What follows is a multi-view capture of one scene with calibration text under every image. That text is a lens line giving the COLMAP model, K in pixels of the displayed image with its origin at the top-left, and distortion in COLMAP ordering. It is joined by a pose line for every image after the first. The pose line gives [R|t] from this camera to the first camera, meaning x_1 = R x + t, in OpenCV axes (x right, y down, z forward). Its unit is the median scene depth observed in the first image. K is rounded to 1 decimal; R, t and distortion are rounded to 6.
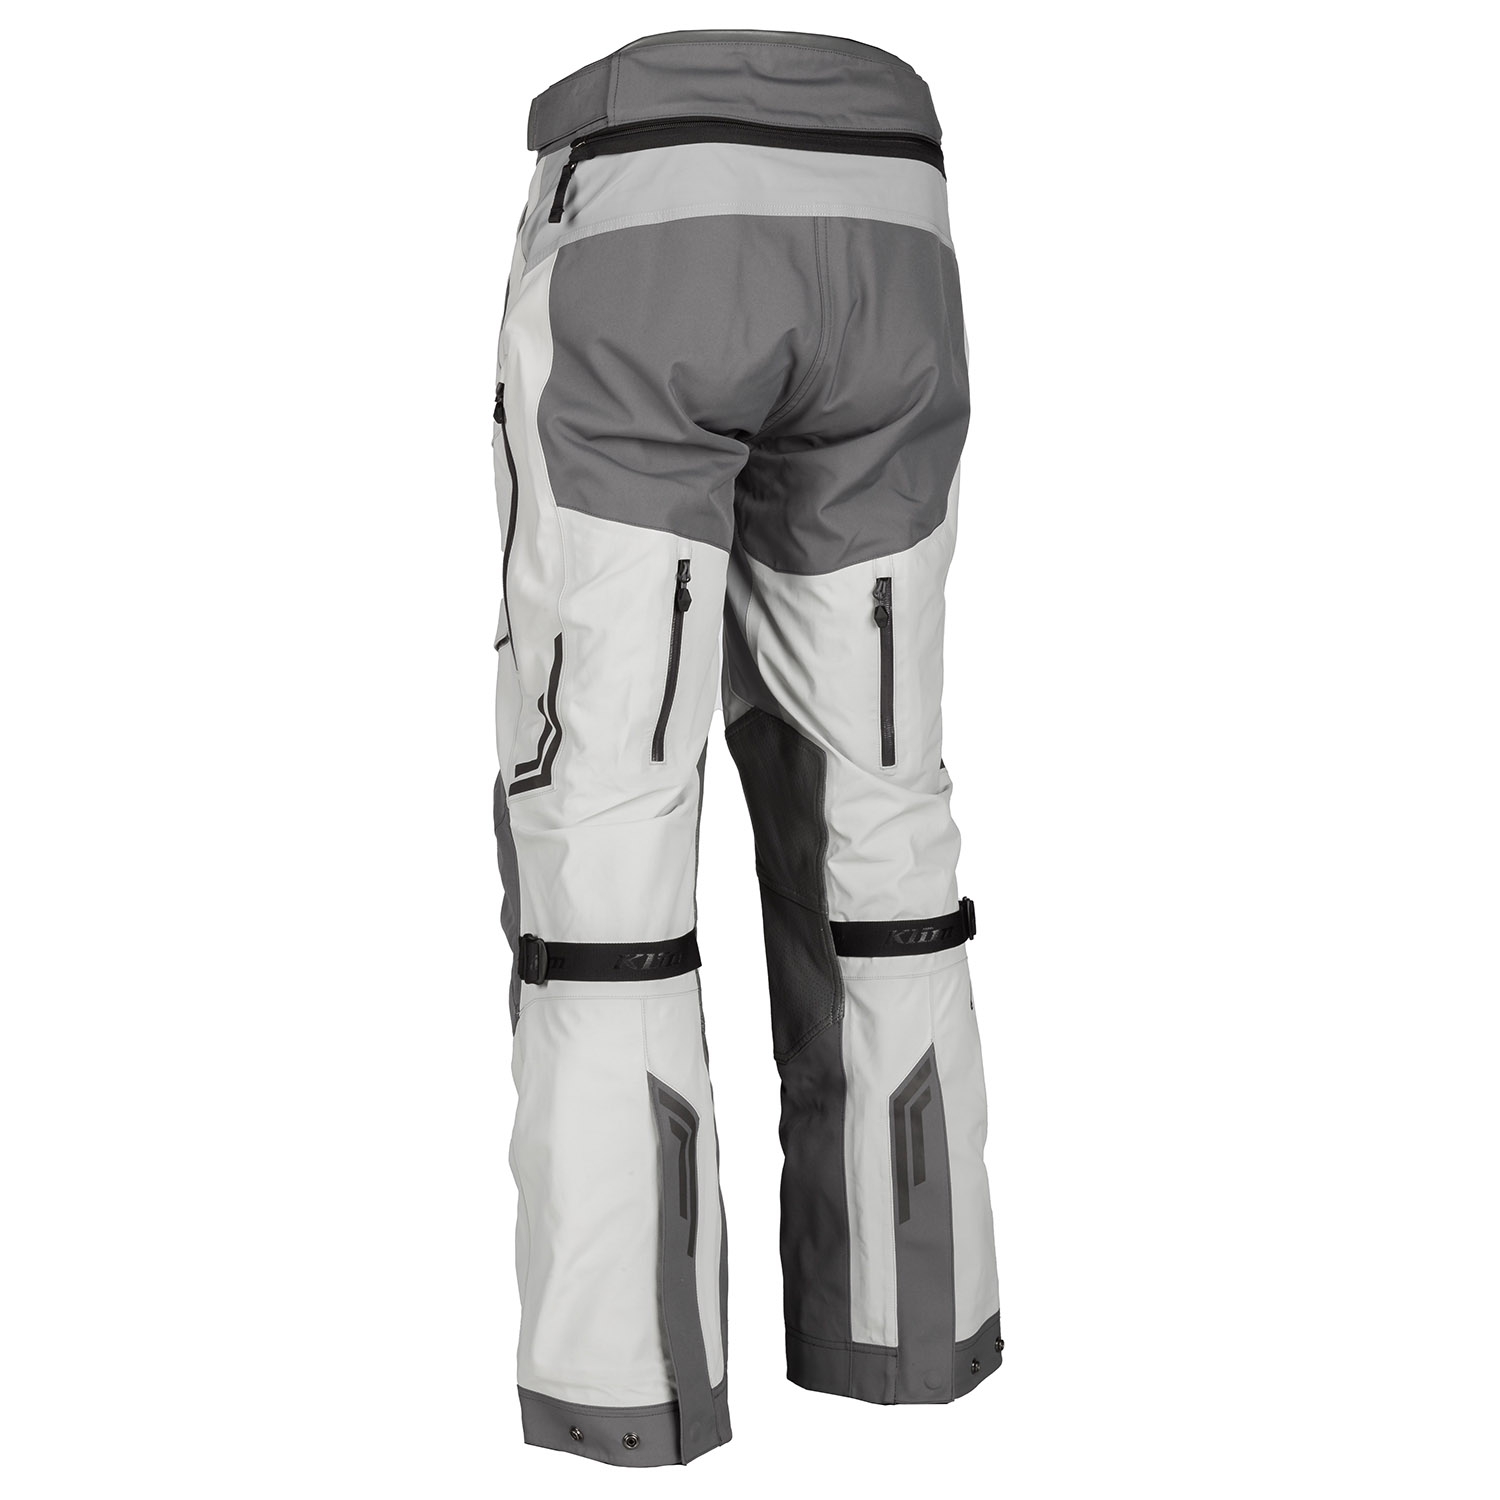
lens RADIAL K [[2969.6, 0, 751.4], [0, 2969.6, 747.1], [0, 0, 1]] dist [0.050382, 0.000000]
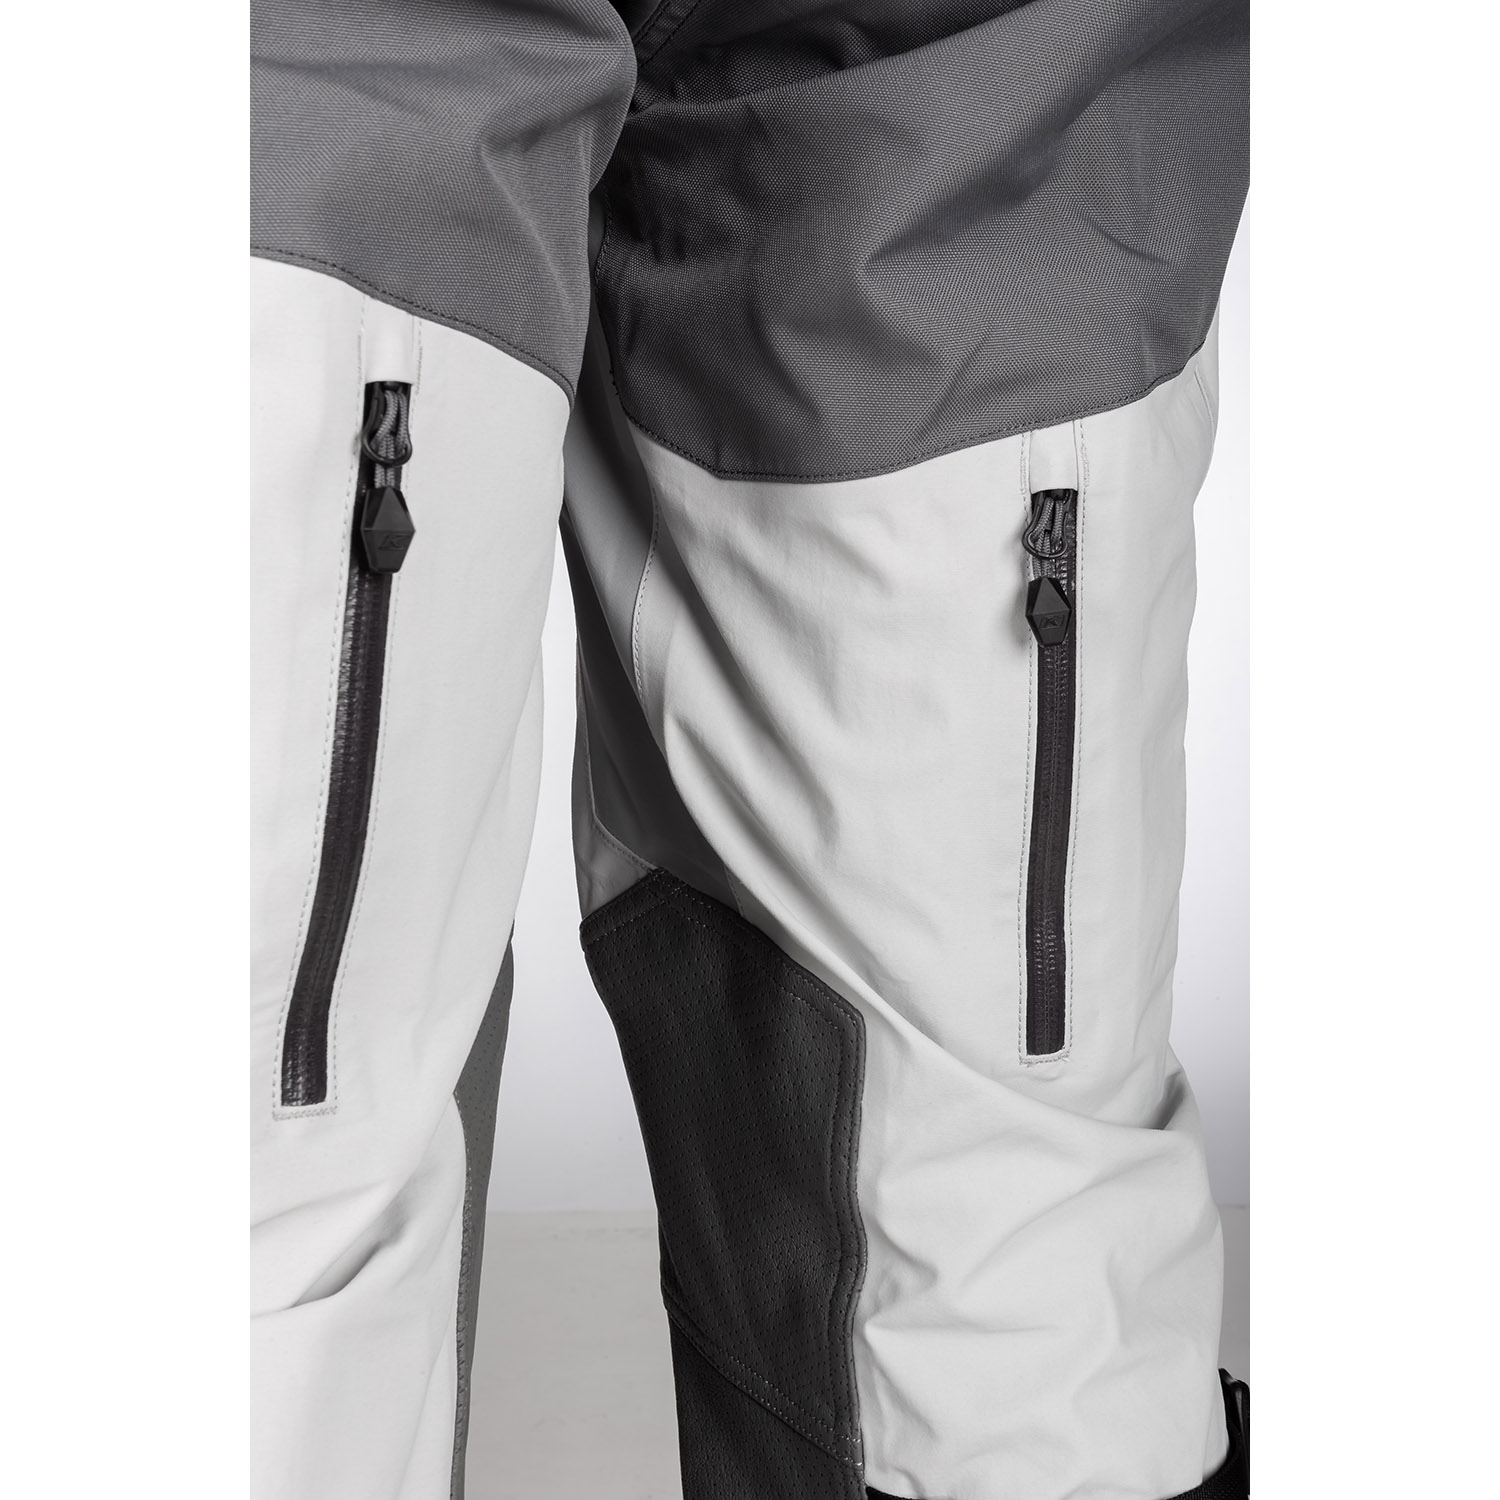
lens RADIAL K [[2407.5, 0, 749.8], [0, 2407.5, 750.7], [0, 0, 1]] dist [0.059504, 0.000000]
pose [[0.999649, 0.004839, 0.026050, 0.004762], [-0.004404, 0.999850, -0.016755, -0.024127], [-0.026127, 0.016634, 0.999520, 0.734205]]
